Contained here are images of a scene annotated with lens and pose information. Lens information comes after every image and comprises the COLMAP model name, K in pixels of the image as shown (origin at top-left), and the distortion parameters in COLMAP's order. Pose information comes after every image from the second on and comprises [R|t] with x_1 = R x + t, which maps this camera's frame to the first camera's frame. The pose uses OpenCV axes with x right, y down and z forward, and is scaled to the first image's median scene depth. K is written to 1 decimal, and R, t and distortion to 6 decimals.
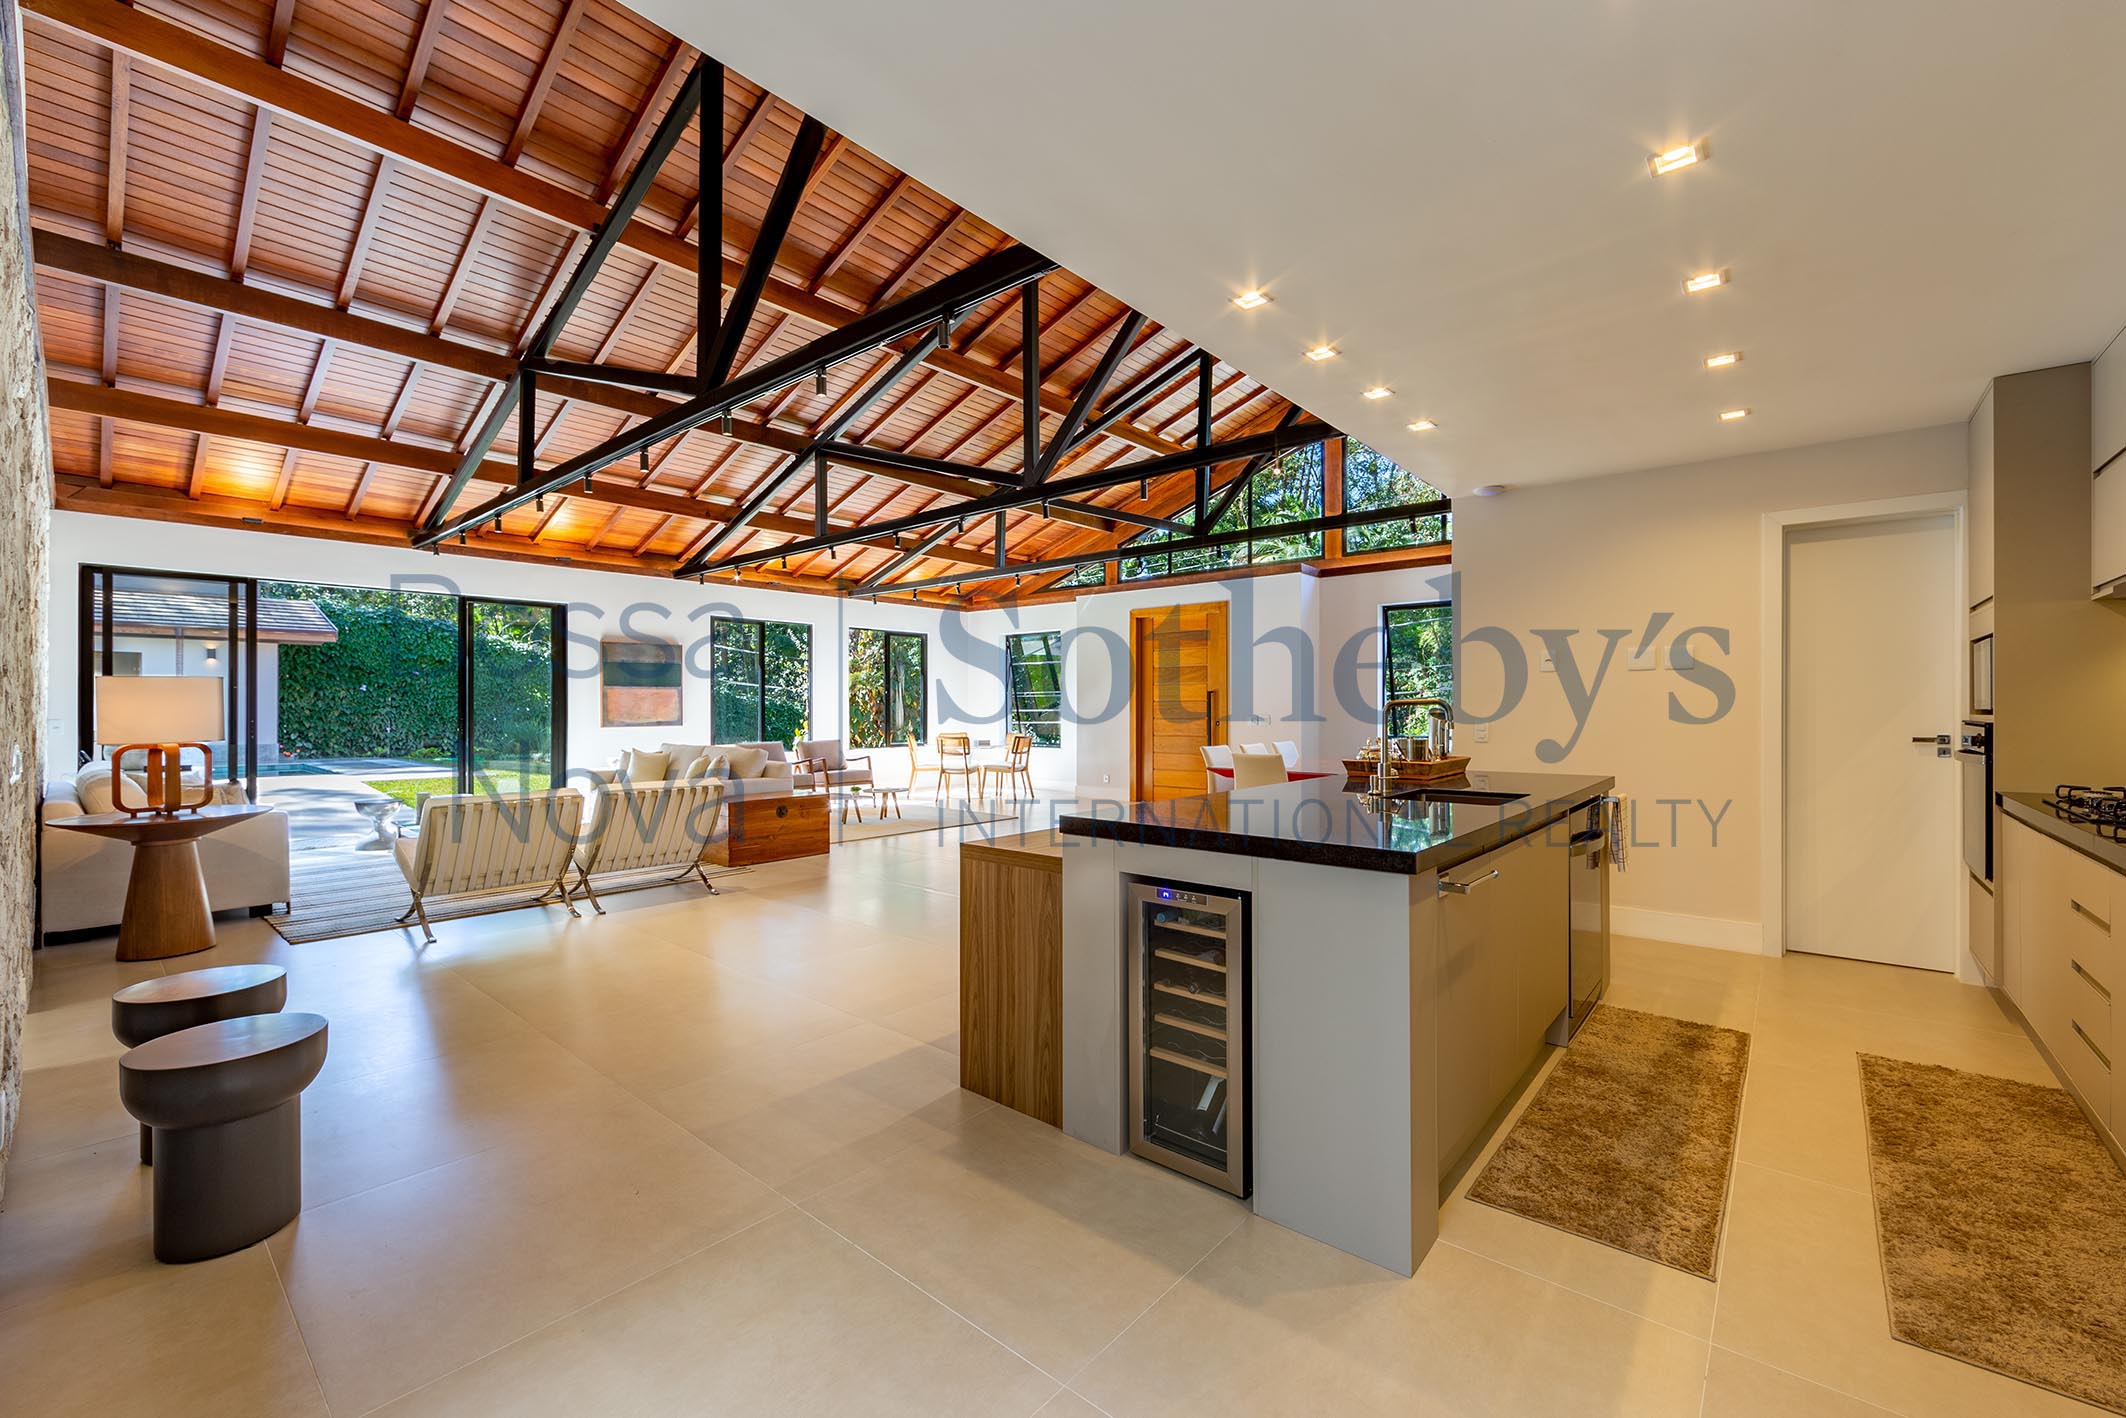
lens RADIAL K [[859.4, 0, 1064.4], [0, 859.4, 702.9], [0, 0, 1]] dist [0.001333, 0.000007]
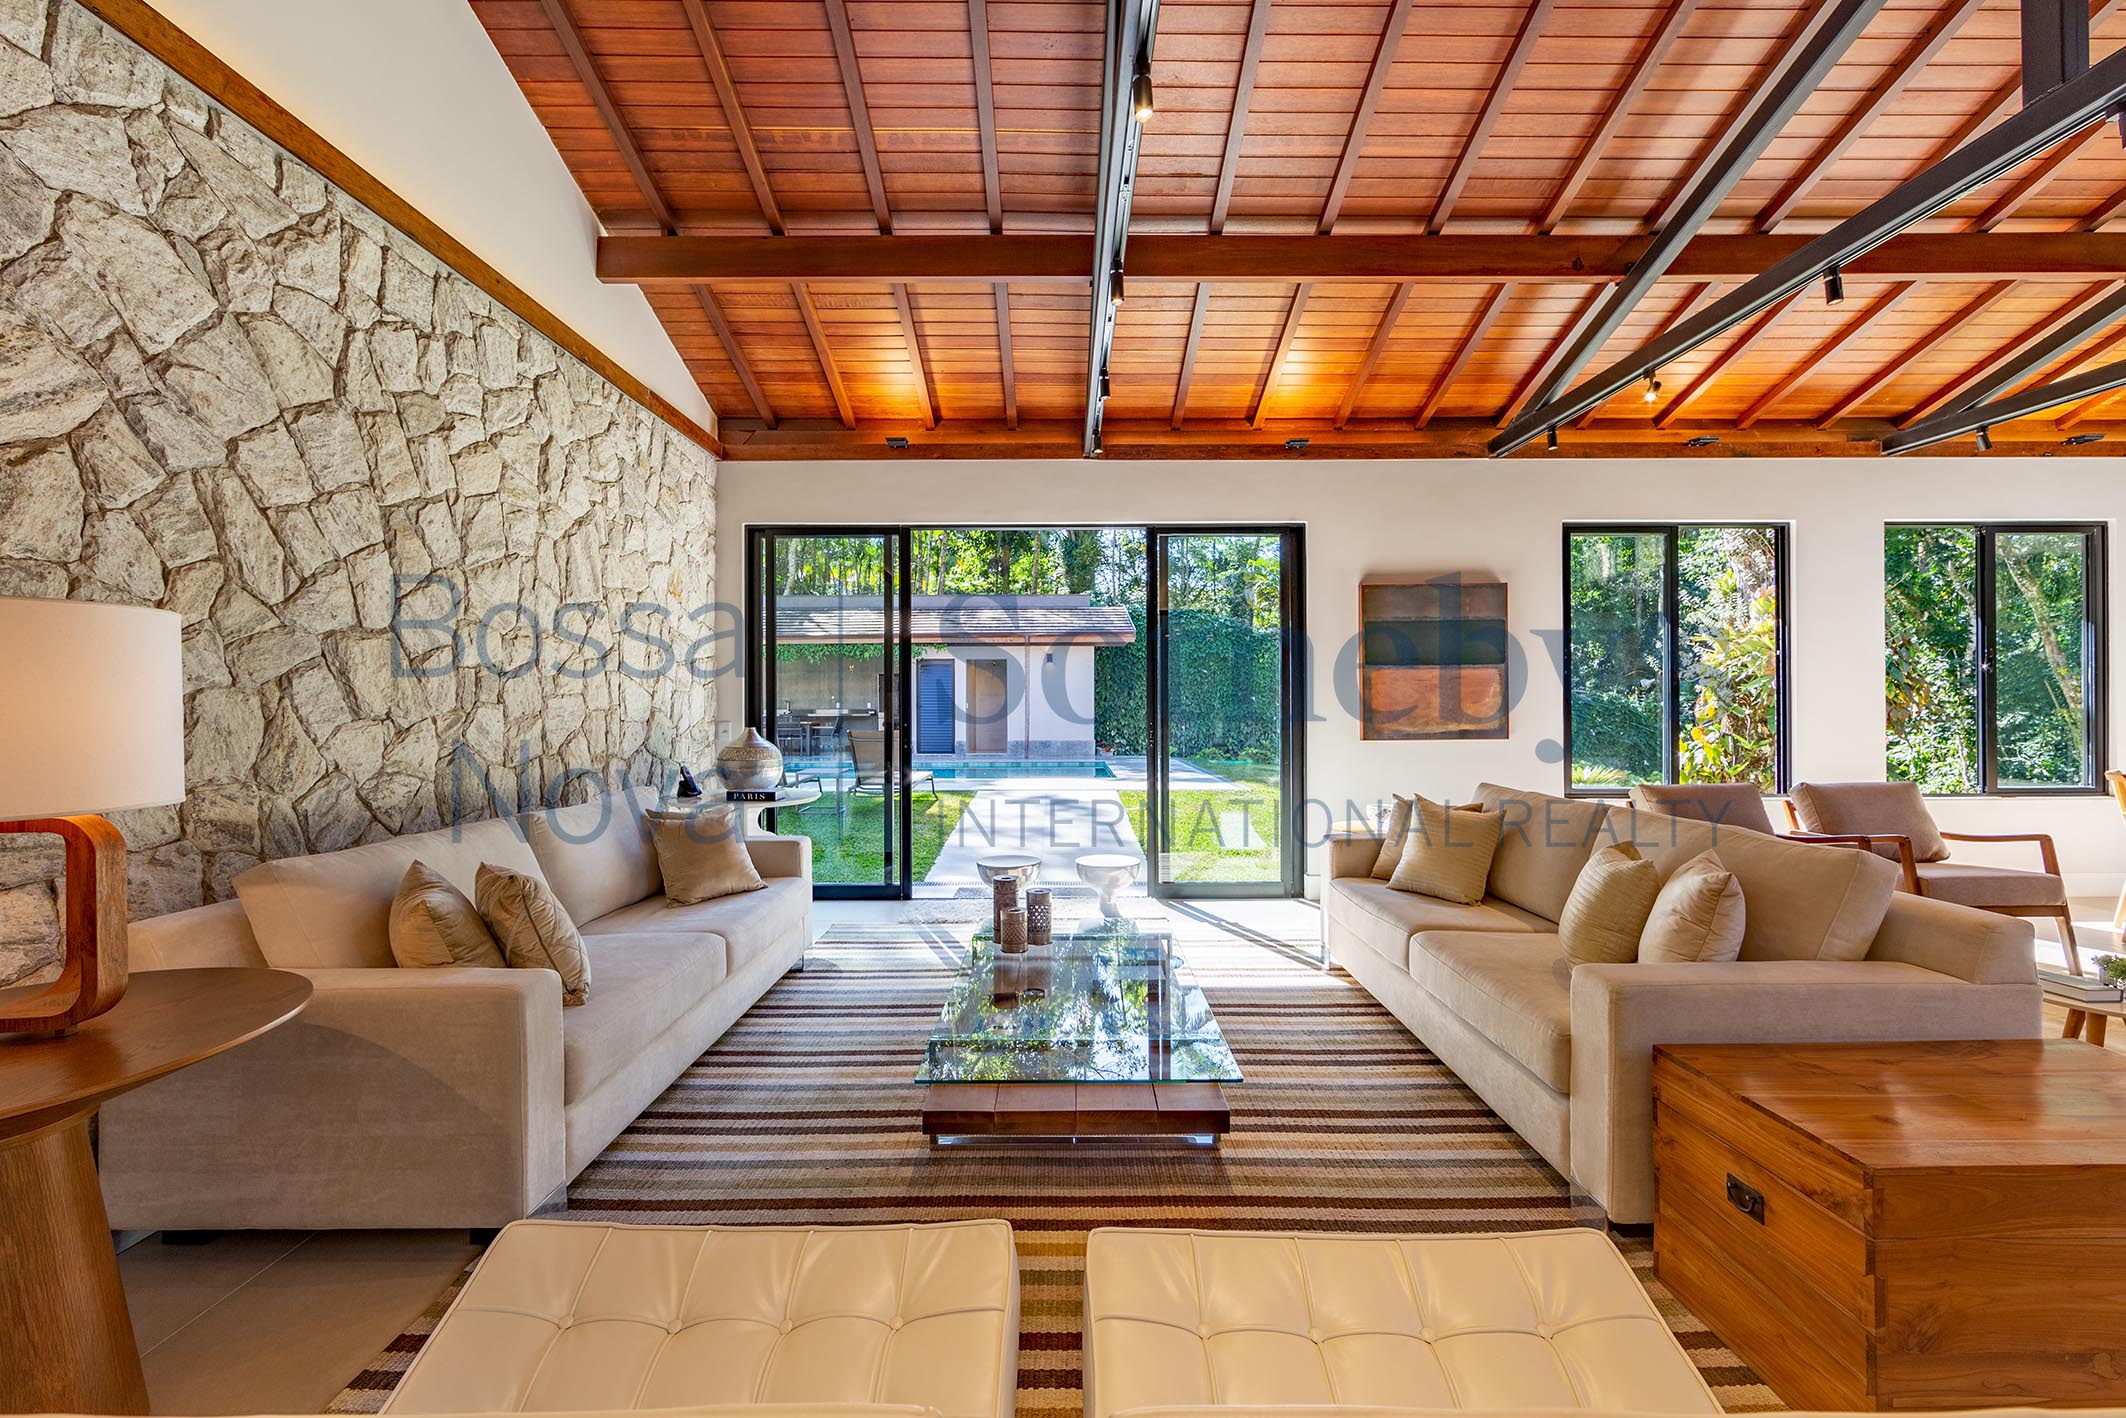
lens RADIAL K [[859.4, 0, 1064.4], [0, 859.4, 702.9], [0, 0, 1]] dist [0.001333, 0.000007]
pose [[0.658226, -0.005781, -0.752798, -0.232642], [0.006751, 0.999976, -0.001776, 0.003965], [0.752790, -0.003913, 0.658249, 0.462378]]
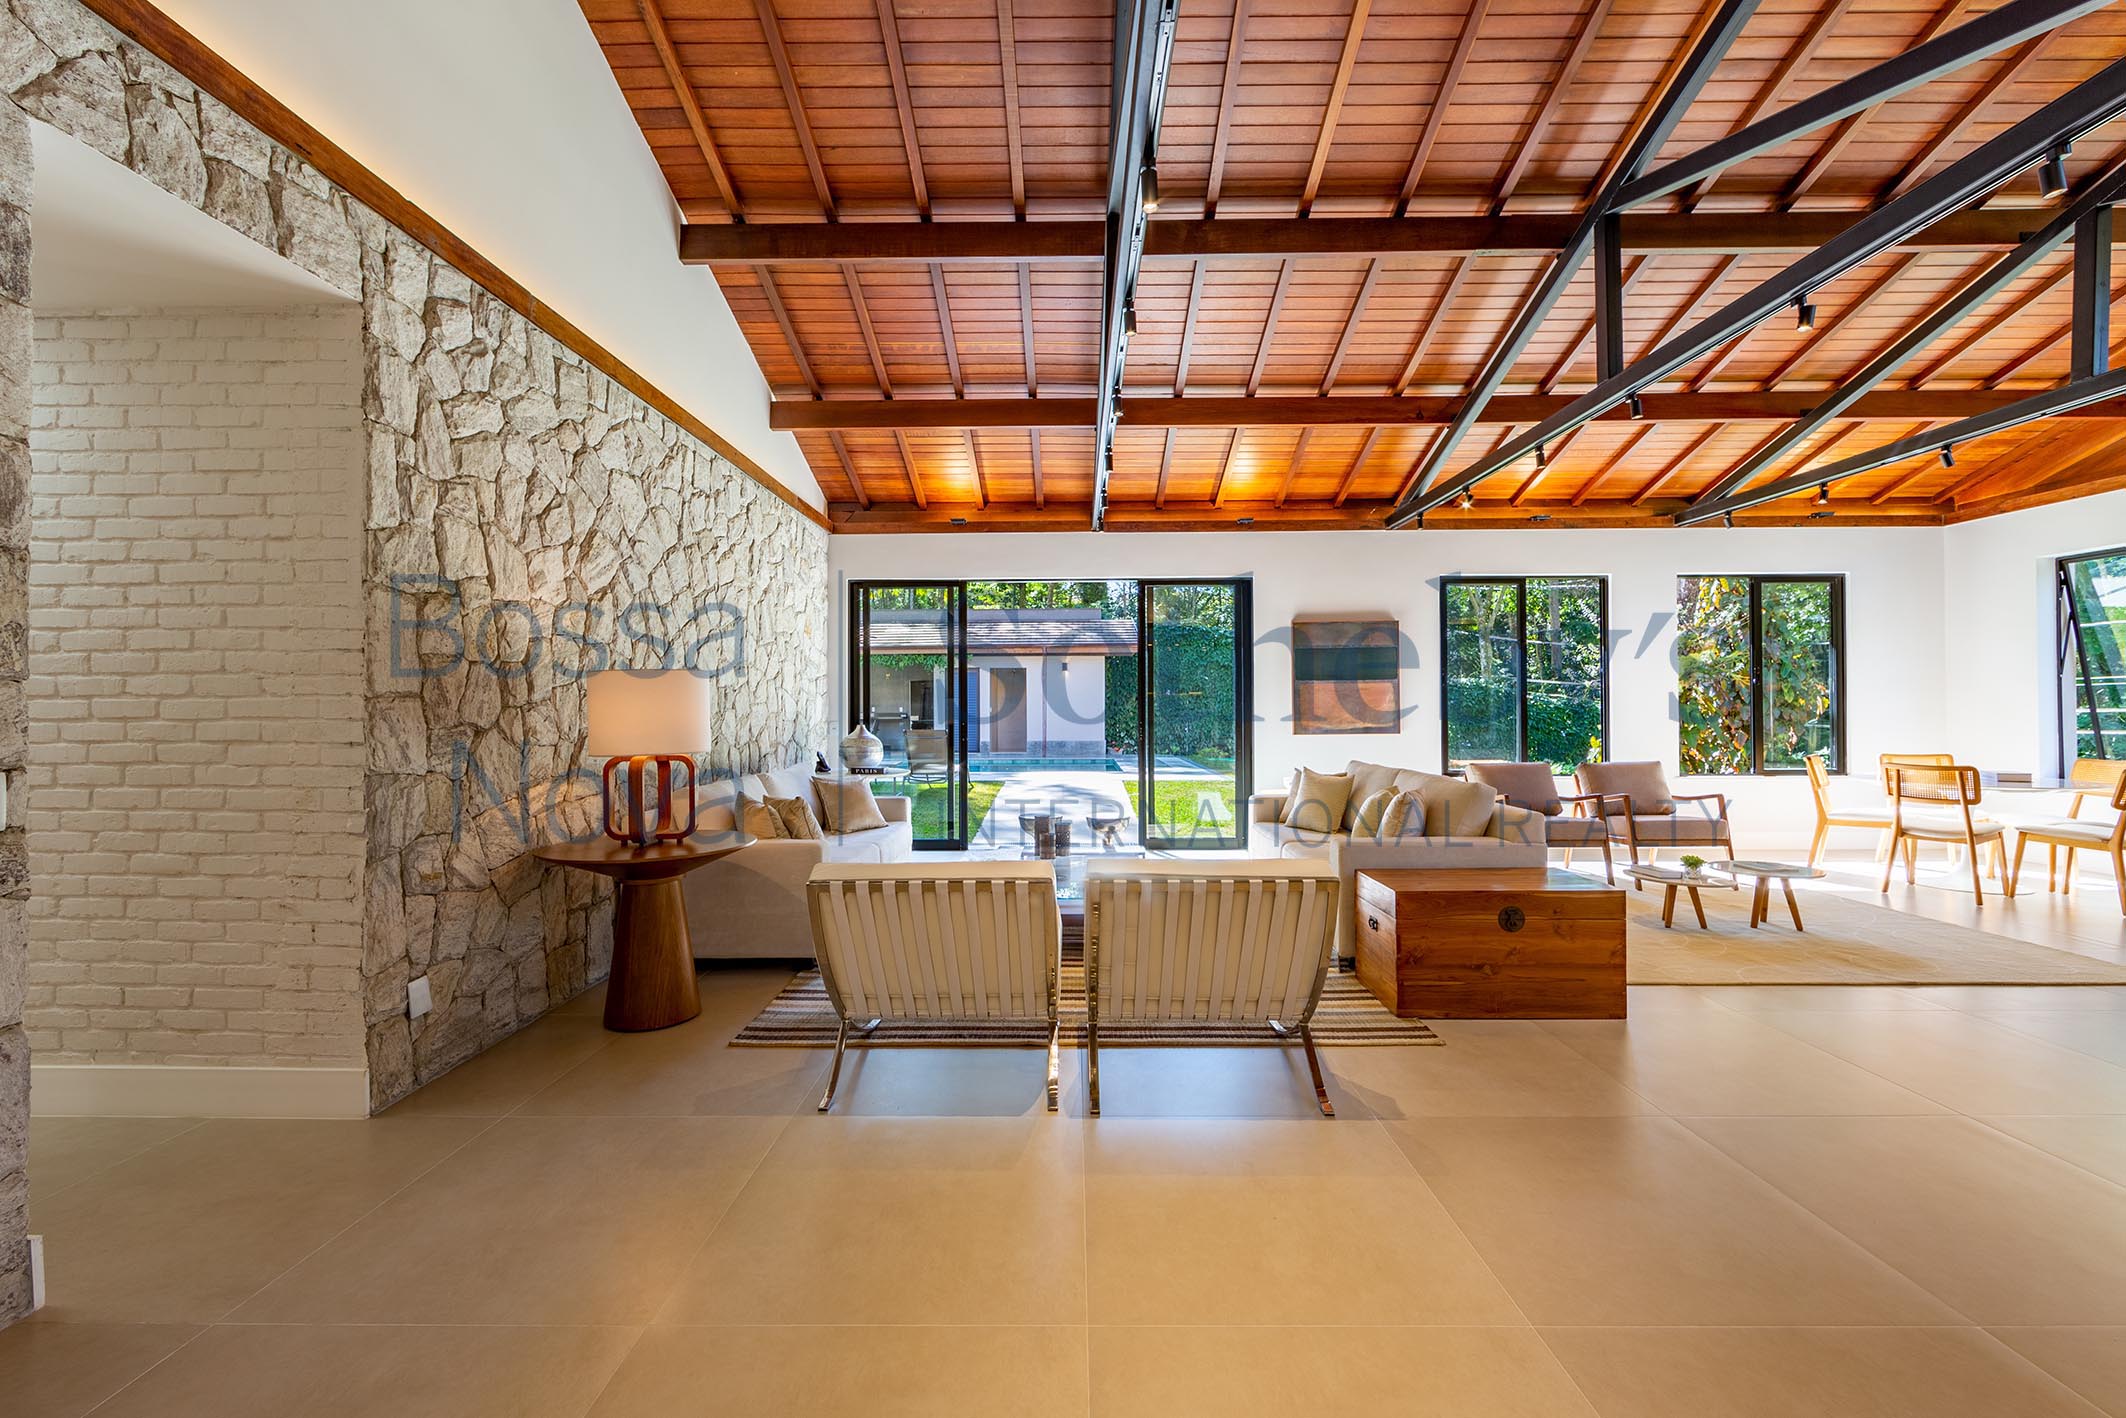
lens RADIAL K [[859.4, 0, 1064.4], [0, 859.4, 702.9], [0, 0, 1]] dist [0.001333, 0.000007]
pose [[0.646225, -0.009555, -0.763087, -0.080072], [0.007714, 0.999952, -0.005989, 0.003181], [0.763108, -0.002016, 0.646268, 0.328848]]
